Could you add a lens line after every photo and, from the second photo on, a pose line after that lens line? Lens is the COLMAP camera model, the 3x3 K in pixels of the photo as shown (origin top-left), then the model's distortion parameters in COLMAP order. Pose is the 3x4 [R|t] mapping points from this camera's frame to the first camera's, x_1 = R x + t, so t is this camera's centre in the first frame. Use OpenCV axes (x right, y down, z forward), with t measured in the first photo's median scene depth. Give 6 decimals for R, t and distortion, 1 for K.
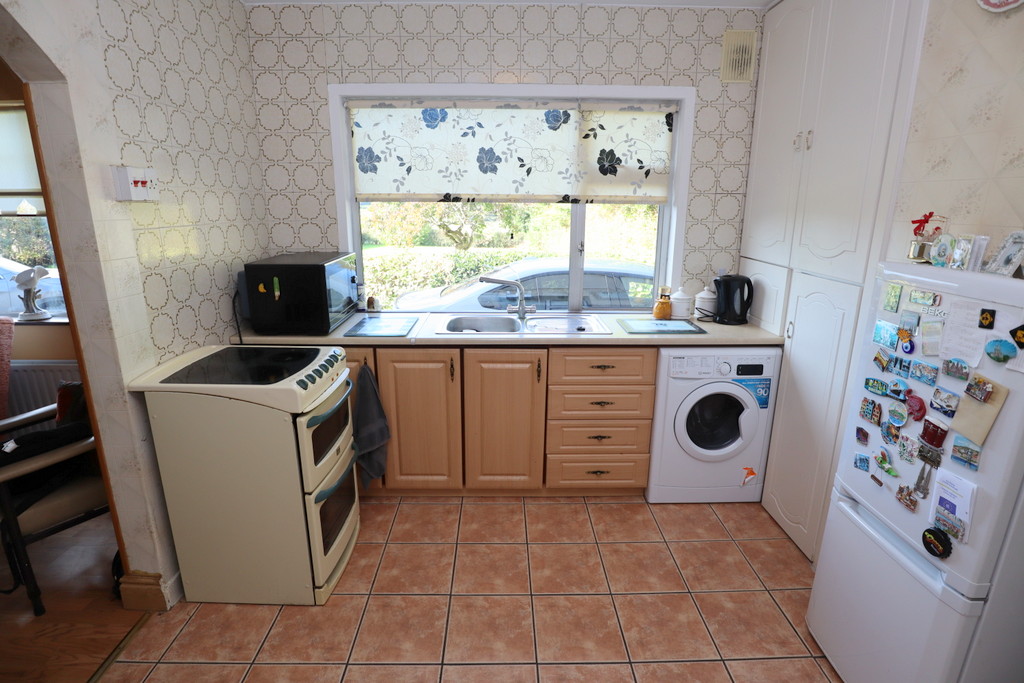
lens RADIAL K [[515.6, 0, 510.1], [0, 515.6, 338.4], [0, 0, 1]] dist [-0.038332, 0.009912]
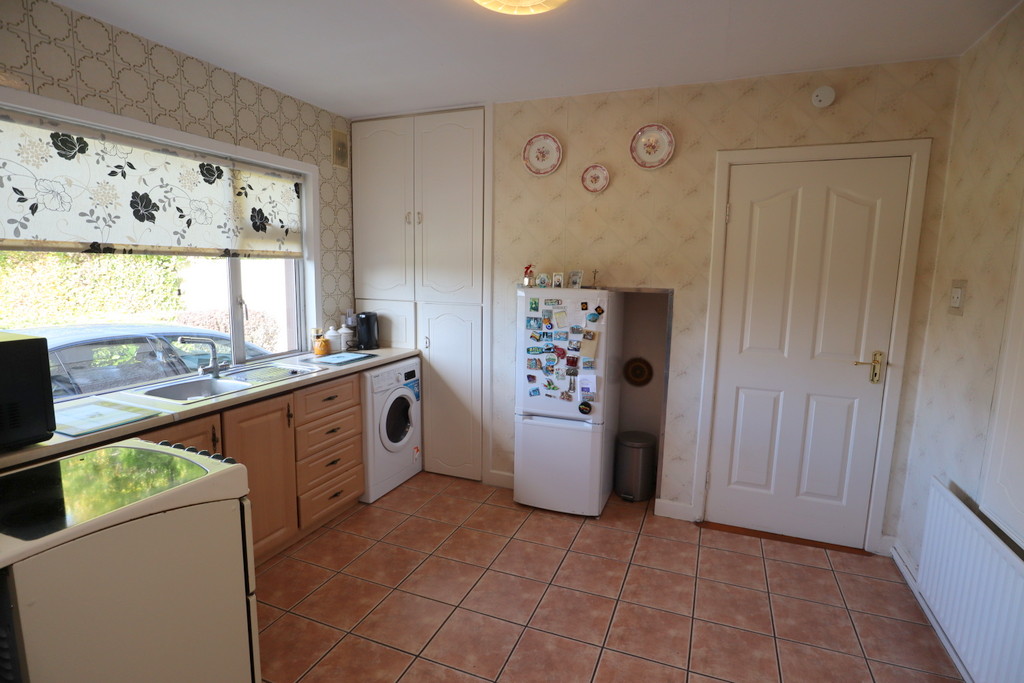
lens RADIAL K [[515.6, 0, 509.0], [0, 515.6, 342.7], [0, 0, 1]] dist [-0.038332, 0.009912]
pose [[0.393992, -0.131412, 0.909671, -0.642039], [0.222807, 0.973861, 0.044184, -0.025209], [-0.891699, 0.185273, 0.412973, 0.147973]]
